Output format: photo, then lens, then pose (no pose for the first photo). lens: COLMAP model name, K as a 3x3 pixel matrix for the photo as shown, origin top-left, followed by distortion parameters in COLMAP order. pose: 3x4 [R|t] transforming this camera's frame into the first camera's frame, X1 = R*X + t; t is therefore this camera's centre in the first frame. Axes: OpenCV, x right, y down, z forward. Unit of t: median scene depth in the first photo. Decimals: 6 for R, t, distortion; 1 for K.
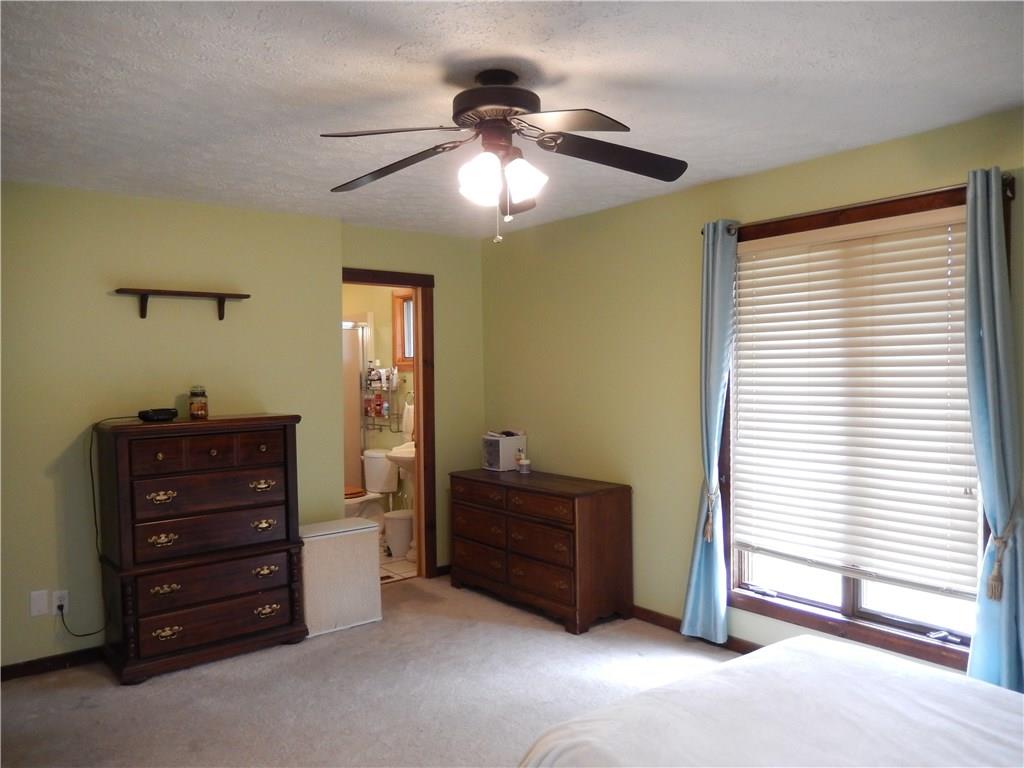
lens RADIAL K [[758.9, 0, 512.0], [0, 758.9, 384.0], [0, 0, 1]] dist [-0.000565, -0.001361]
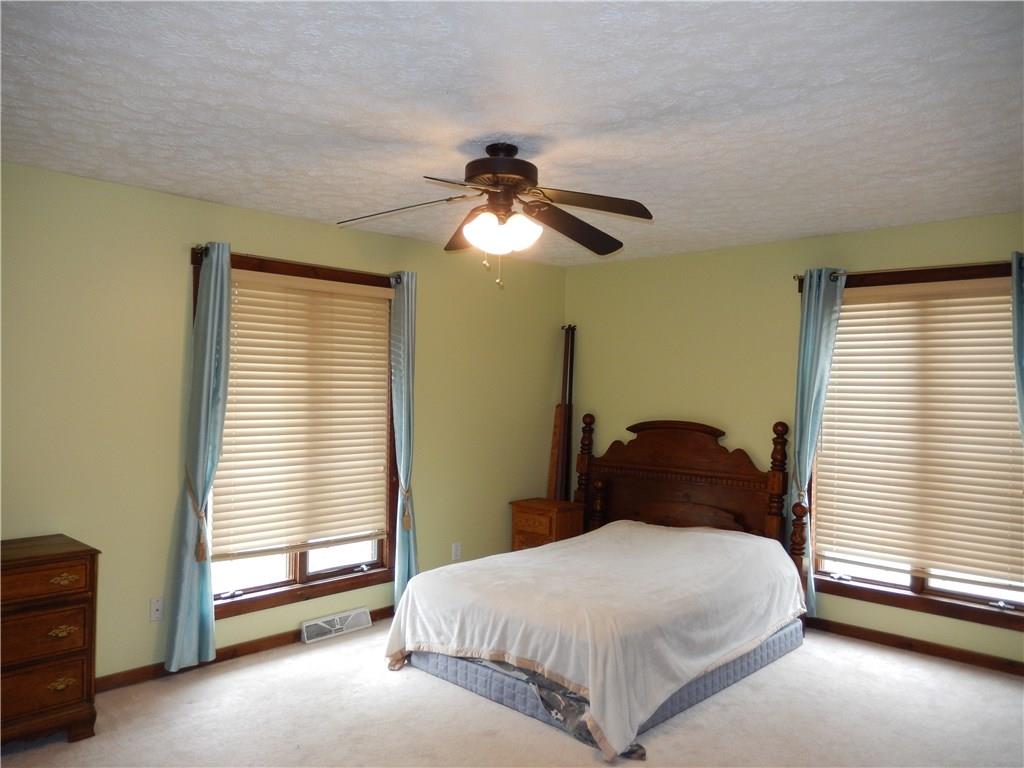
lens RADIAL K [[758.9, 0, 512.0], [0, 758.9, 384.0], [0, 0, 1]] dist [-0.000565, -0.001361]
pose [[-0.141806, 0.013903, 0.989797, -0.895909], [0.005684, 0.999896, -0.013231, -0.010047], [-0.989878, 0.003750, -0.141870, 0.850176]]
